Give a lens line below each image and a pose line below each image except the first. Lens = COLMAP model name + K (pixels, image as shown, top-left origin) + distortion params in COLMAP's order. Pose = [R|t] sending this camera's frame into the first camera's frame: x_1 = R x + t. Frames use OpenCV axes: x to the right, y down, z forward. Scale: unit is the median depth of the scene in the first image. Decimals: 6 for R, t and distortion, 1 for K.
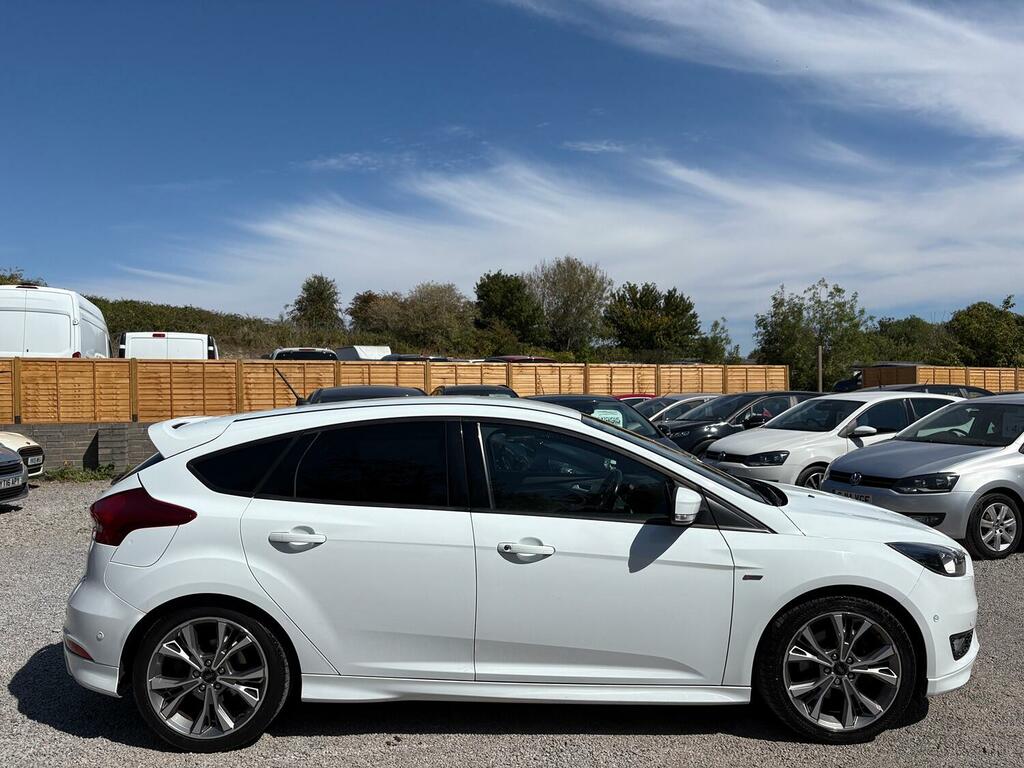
lens RADIAL K [[779.3, 0, 512.0], [0, 779.3, 384.0], [0, 0, 1]] dist [0.022120, 0.002593]
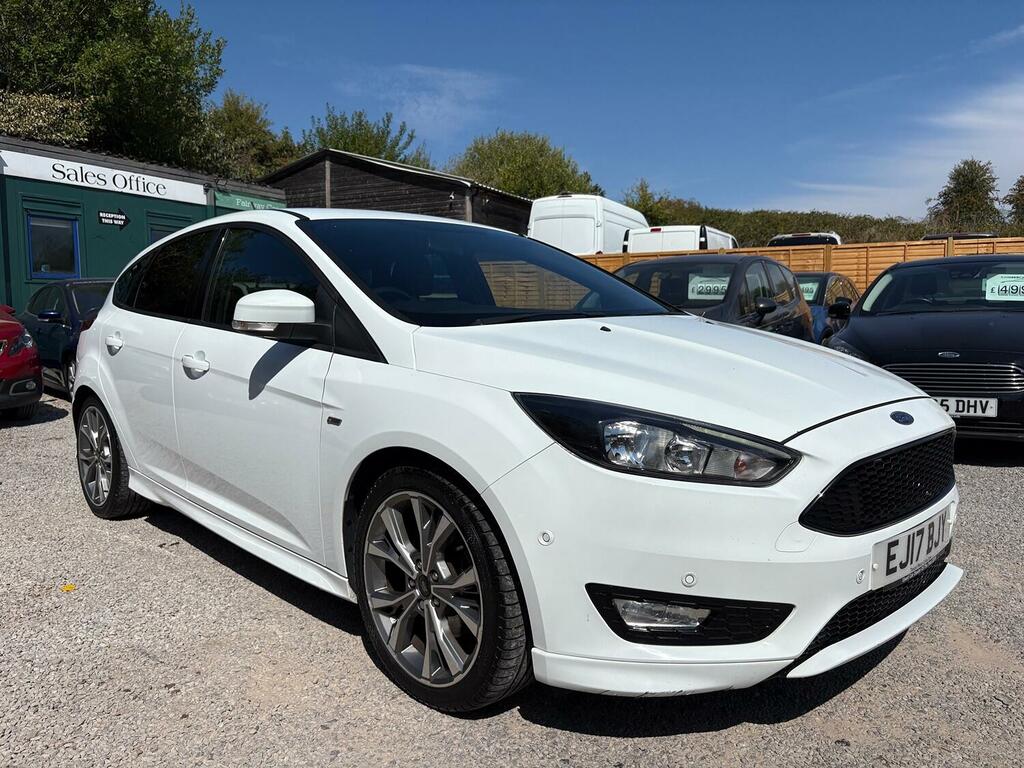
lens RADIAL K [[779.3, 0, 512.0], [0, 779.3, 384.0], [0, 0, 1]] dist [0.022120, 0.002593]
pose [[0.689850, 0.070220, -0.720539, 0.176613], [0.010337, 0.994228, 0.106789, 0.028369], [0.723879, -0.081117, 0.685142, 0.128248]]
